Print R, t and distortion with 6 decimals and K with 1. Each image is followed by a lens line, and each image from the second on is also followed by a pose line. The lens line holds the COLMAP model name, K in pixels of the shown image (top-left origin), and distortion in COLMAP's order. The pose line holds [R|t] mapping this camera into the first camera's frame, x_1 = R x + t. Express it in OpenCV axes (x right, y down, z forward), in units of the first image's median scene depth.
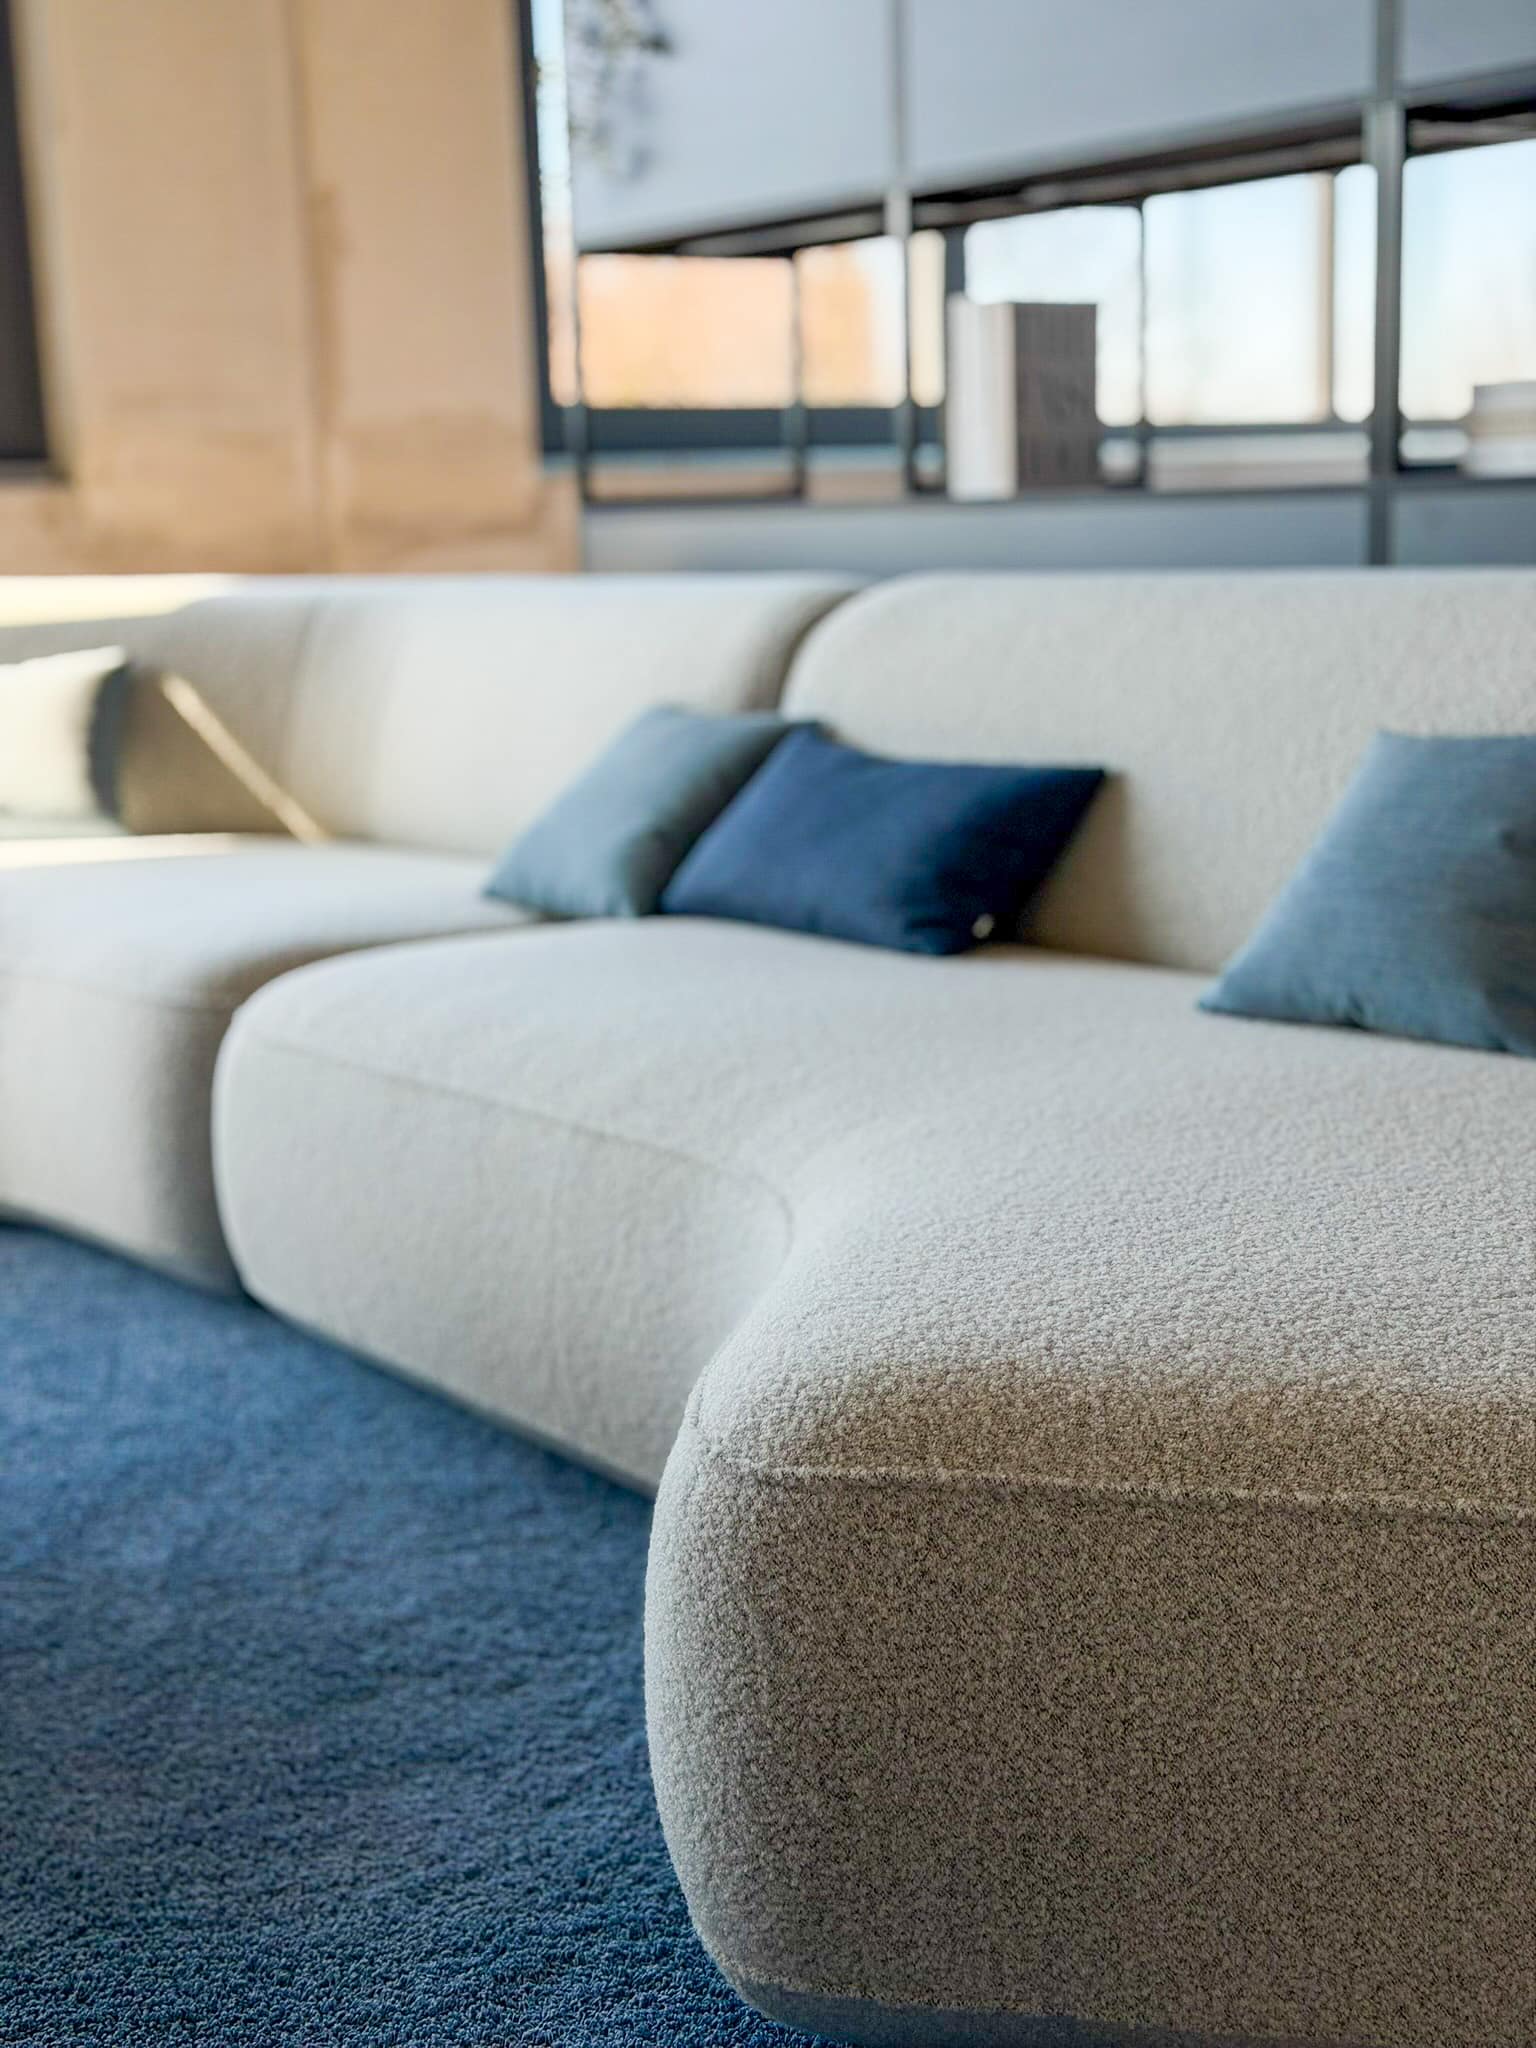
lens RADIAL K [[2896.4, 0, 768.0], [0, 2896.4, 1024.0], [0, 0, 1]] dist [0.043061, 0.044554]
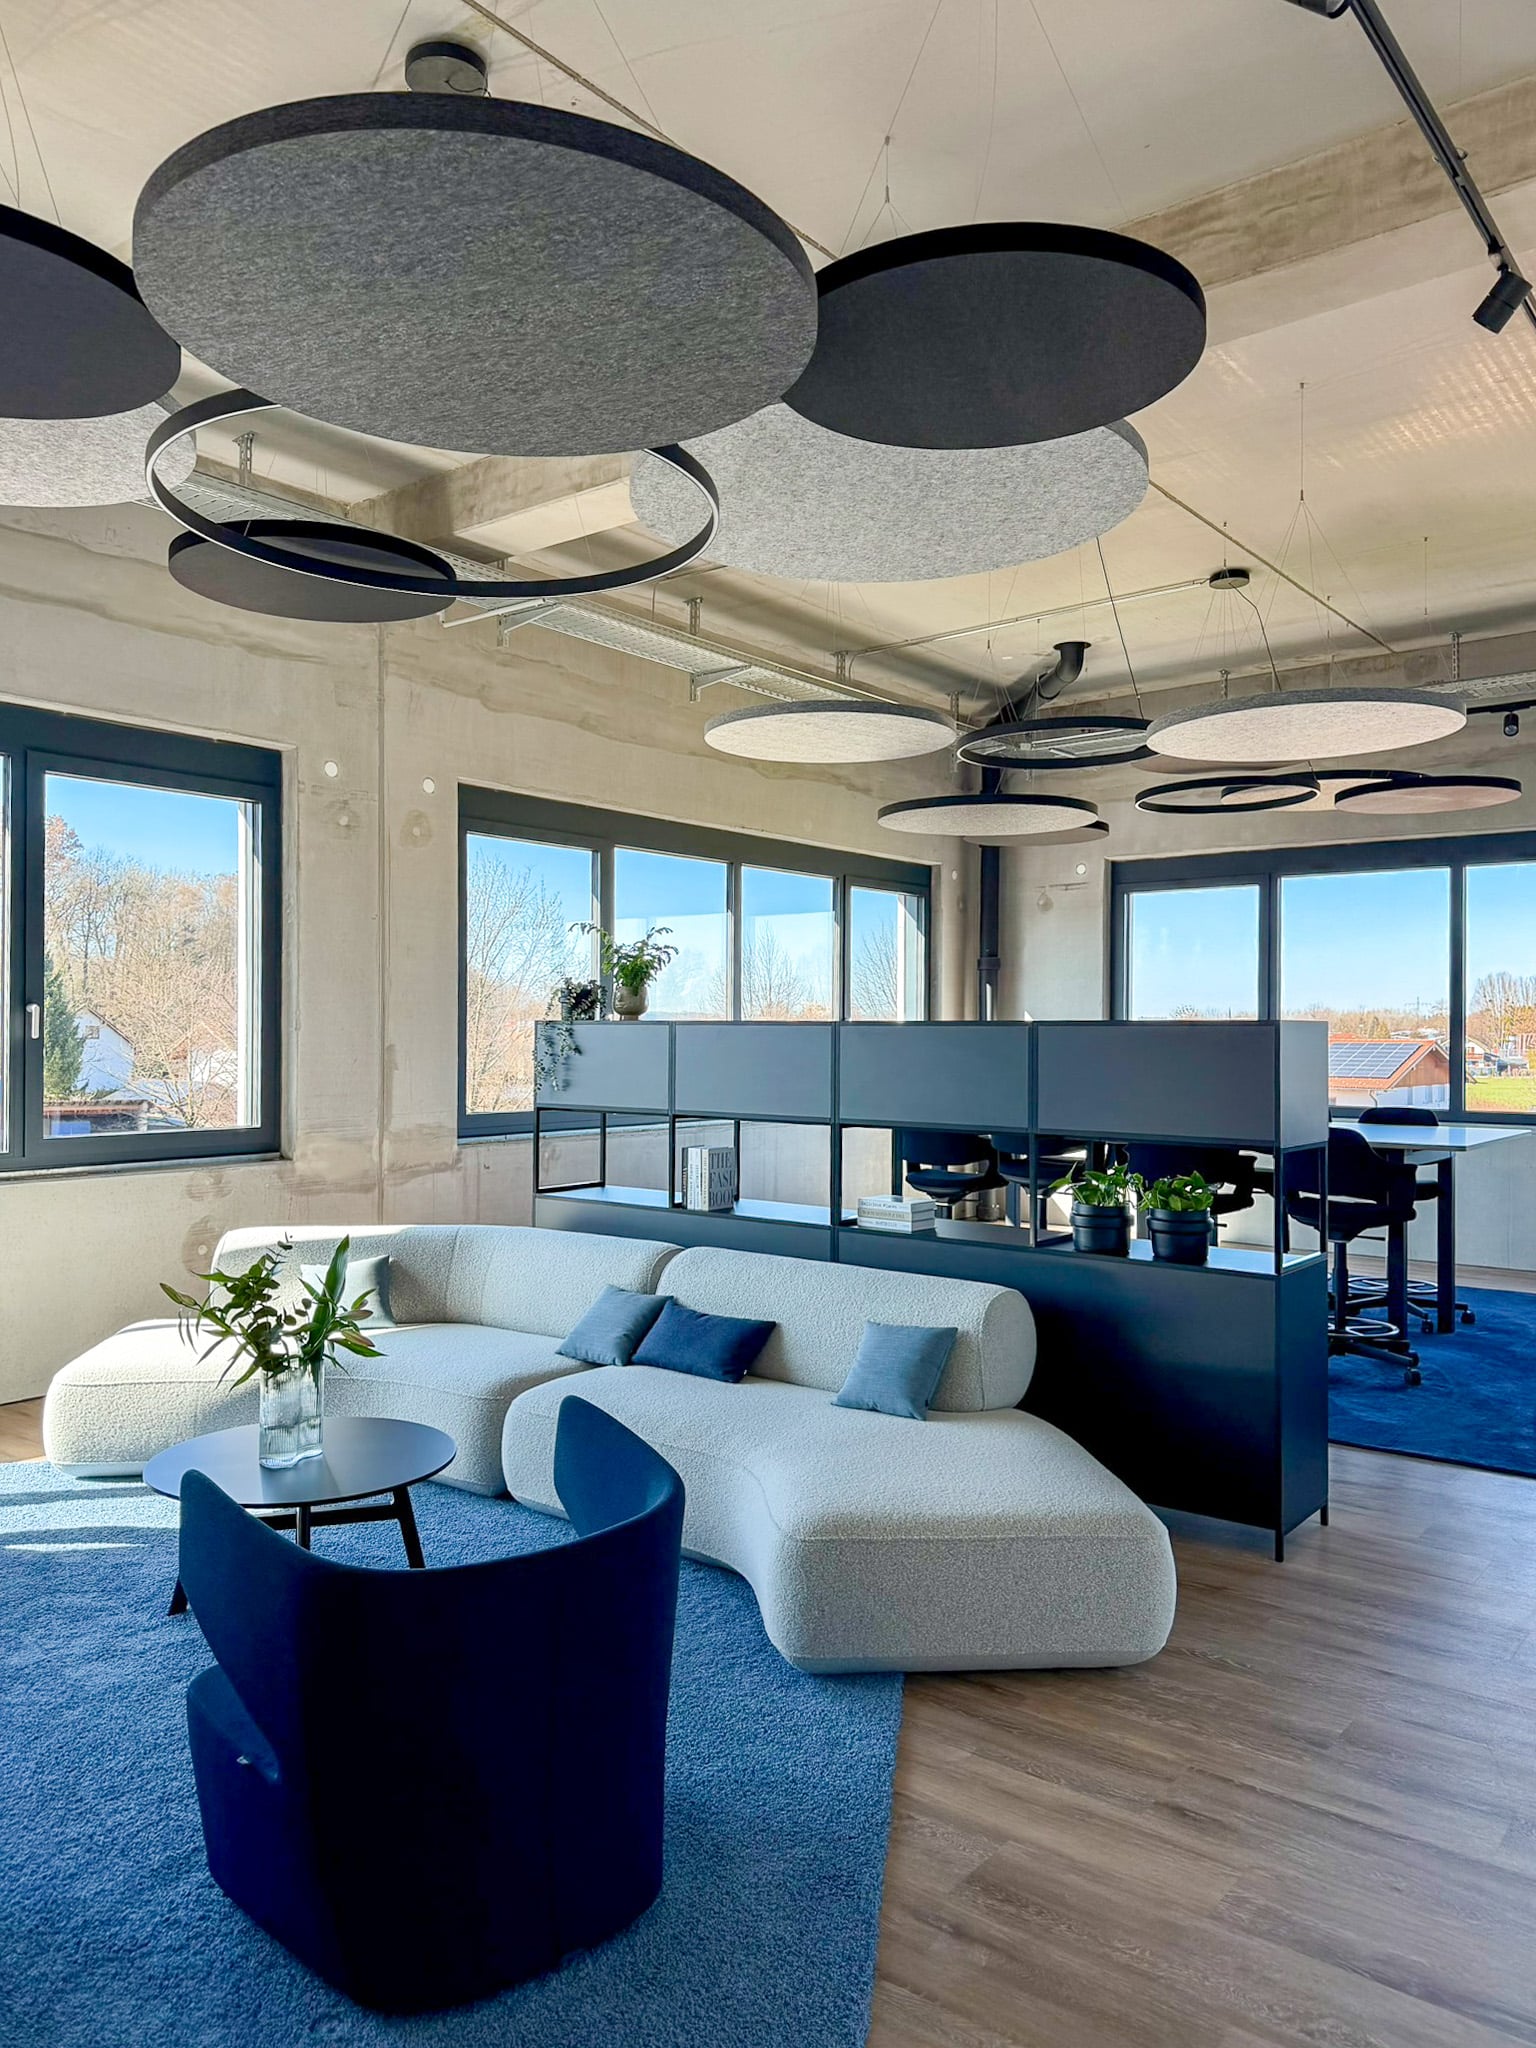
lens RADIAL K [[1468.9, 0, 768.0], [0, 1468.9, 1024.0], [0, 0, 1]] dist [0.000333, -0.000176]
pose [[0.960550, 0.035507, 0.275833, -0.346452], [0.015160, 0.983656, -0.179417, -0.111687], [-0.277695, 0.176521, 0.944312, -0.639995]]
